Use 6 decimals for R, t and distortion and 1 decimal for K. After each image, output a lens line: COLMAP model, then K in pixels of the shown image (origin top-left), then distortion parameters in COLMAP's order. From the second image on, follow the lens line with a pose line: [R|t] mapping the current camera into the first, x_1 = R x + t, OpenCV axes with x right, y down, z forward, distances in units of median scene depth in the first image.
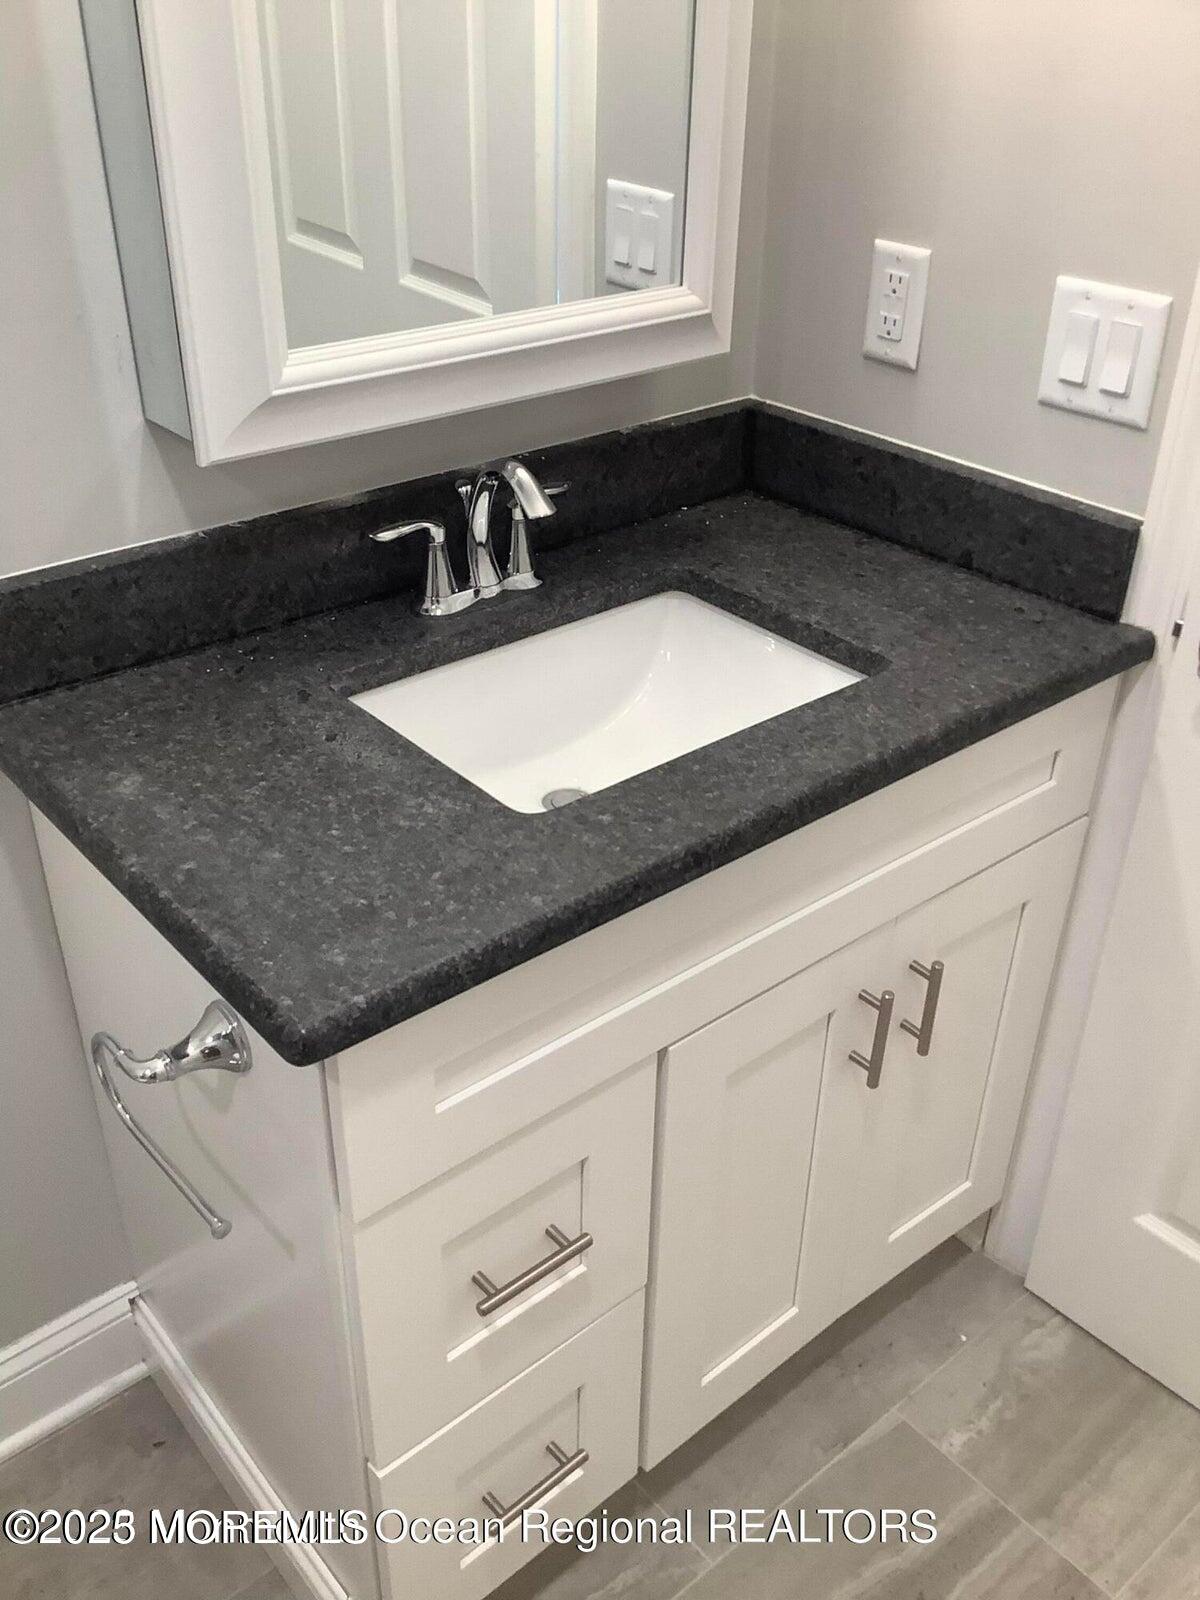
lens RADIAL K [[1448.0, 0, 600.0], [0, 1448.0, 800.0], [0, 0, 1]] dist [0.140216, -0.241972]
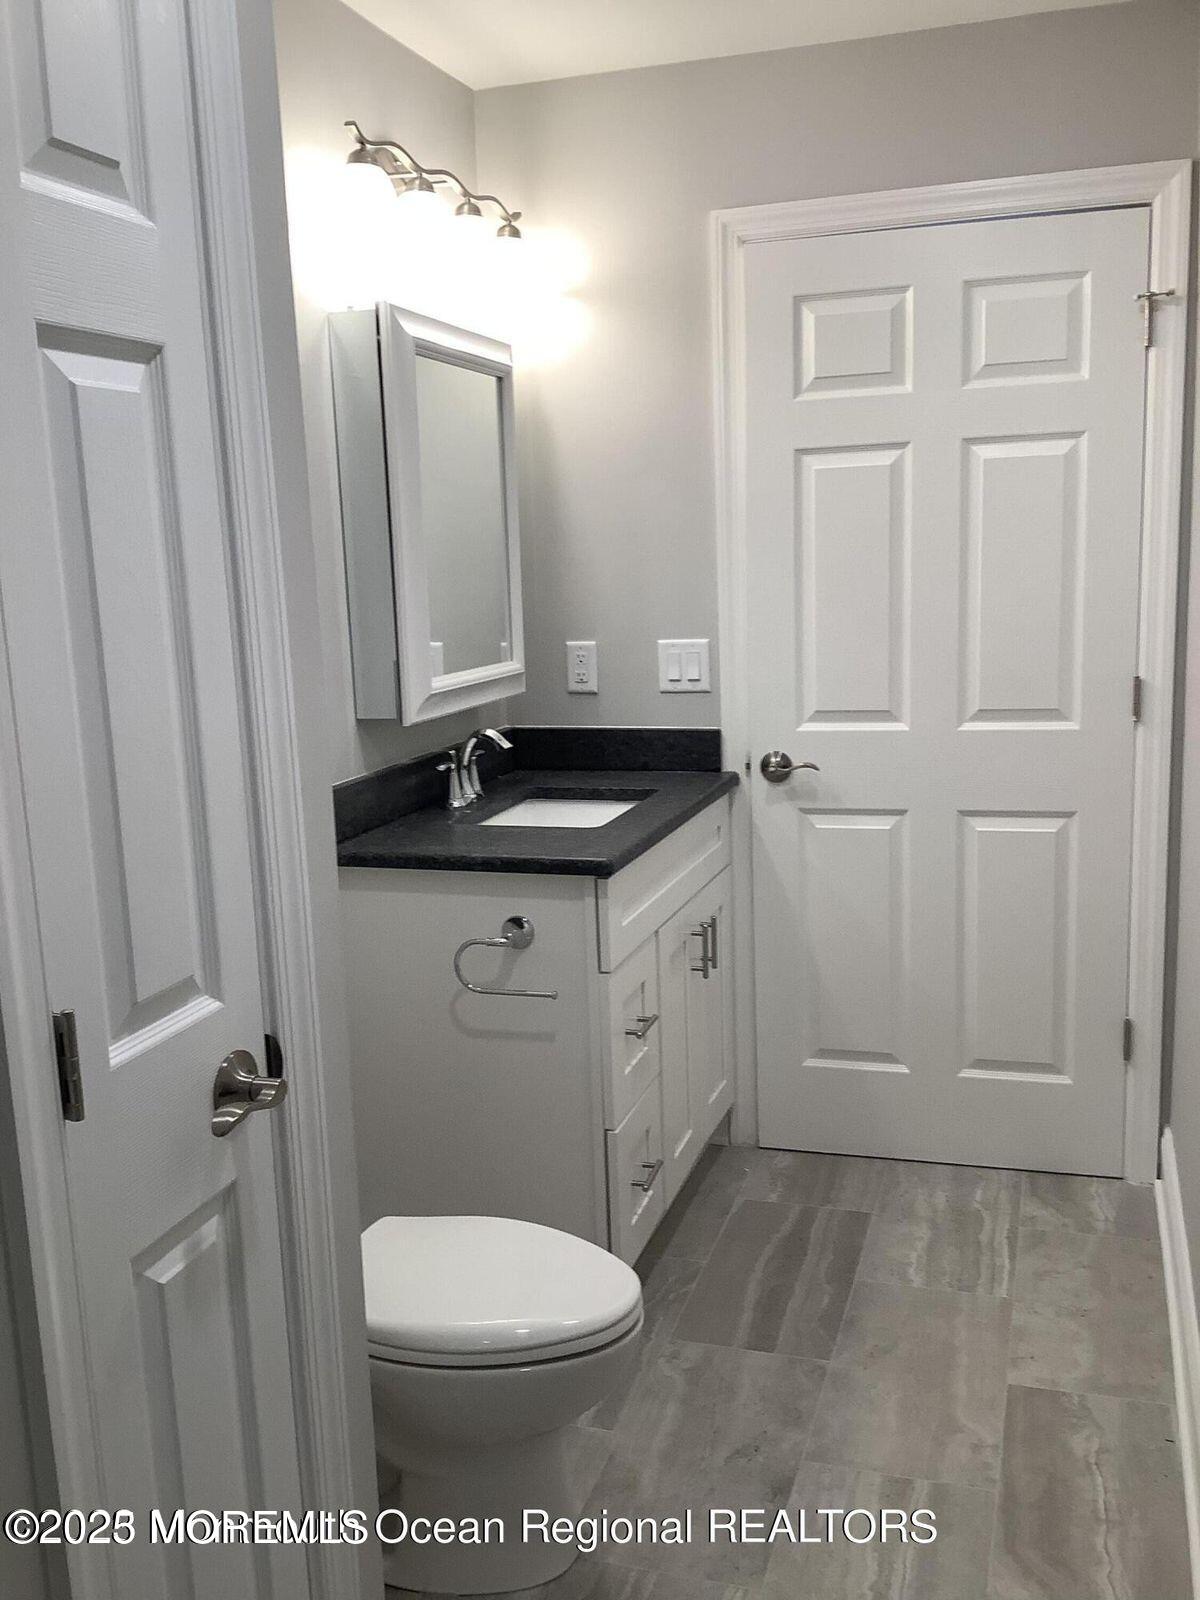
lens RADIAL K [[1448.0, 0, 600.0], [0, 1448.0, 800.0], [0, 0, 1]] dist [0.140216, -0.241972]
pose [[0.850033, -0.137754, 0.508397, -0.977613], [0.317914, 0.903743, -0.286671, 0.513785], [-0.419969, 0.405306, 0.812005, -0.757402]]
